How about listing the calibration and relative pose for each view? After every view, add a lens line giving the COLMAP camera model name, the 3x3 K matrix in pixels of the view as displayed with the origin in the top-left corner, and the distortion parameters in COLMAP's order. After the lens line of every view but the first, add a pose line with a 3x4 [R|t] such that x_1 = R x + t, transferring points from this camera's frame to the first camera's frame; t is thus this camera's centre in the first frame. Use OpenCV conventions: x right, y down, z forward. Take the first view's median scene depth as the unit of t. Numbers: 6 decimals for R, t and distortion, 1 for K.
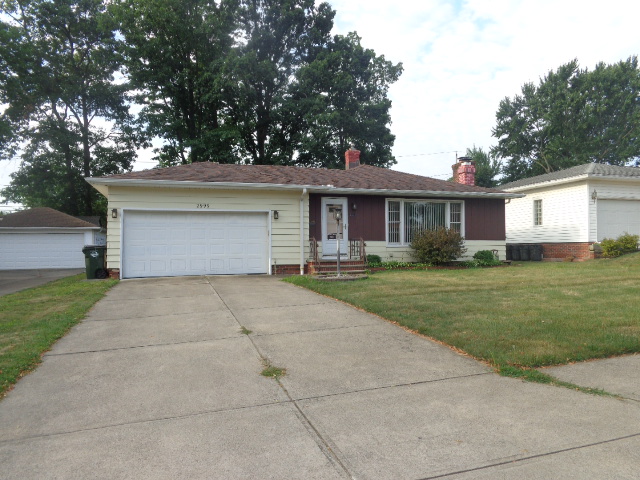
lens RADIAL K [[476.6, 0, 321.3], [0, 476.6, 236.5], [0, 0, 1]] dist [-0.003266, -0.000199]
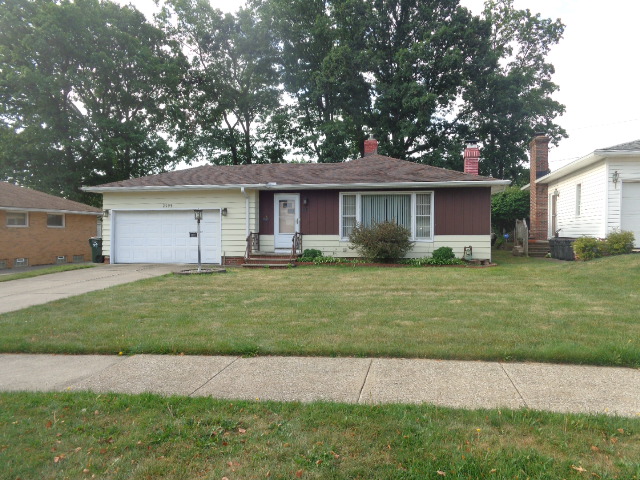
lens RADIAL K [[476.6, 0, 321.3], [0, 476.6, 236.5], [0, 0, 1]] dist [-0.003266, -0.000199]
pose [[0.876808, 0.013233, -0.480659, 0.255853], [0.003980, 0.999387, 0.034774, -0.010135], [0.480825, -0.032404, 0.876218, 0.049691]]
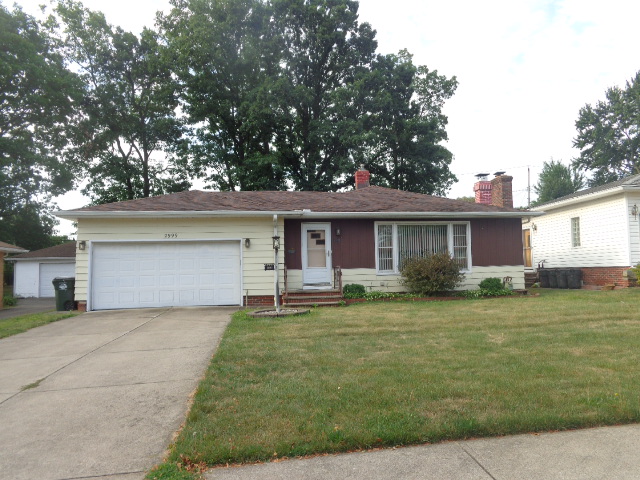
lens RADIAL K [[476.6, 0, 321.3], [0, 476.6, 236.5], [0, 0, 1]] dist [-0.003266, -0.000199]
pose [[0.982644, -0.023494, -0.184008, 0.089278], [0.014806, 0.998716, -0.048449, -0.004036], [0.184910, 0.044884, 0.981730, 0.037264]]
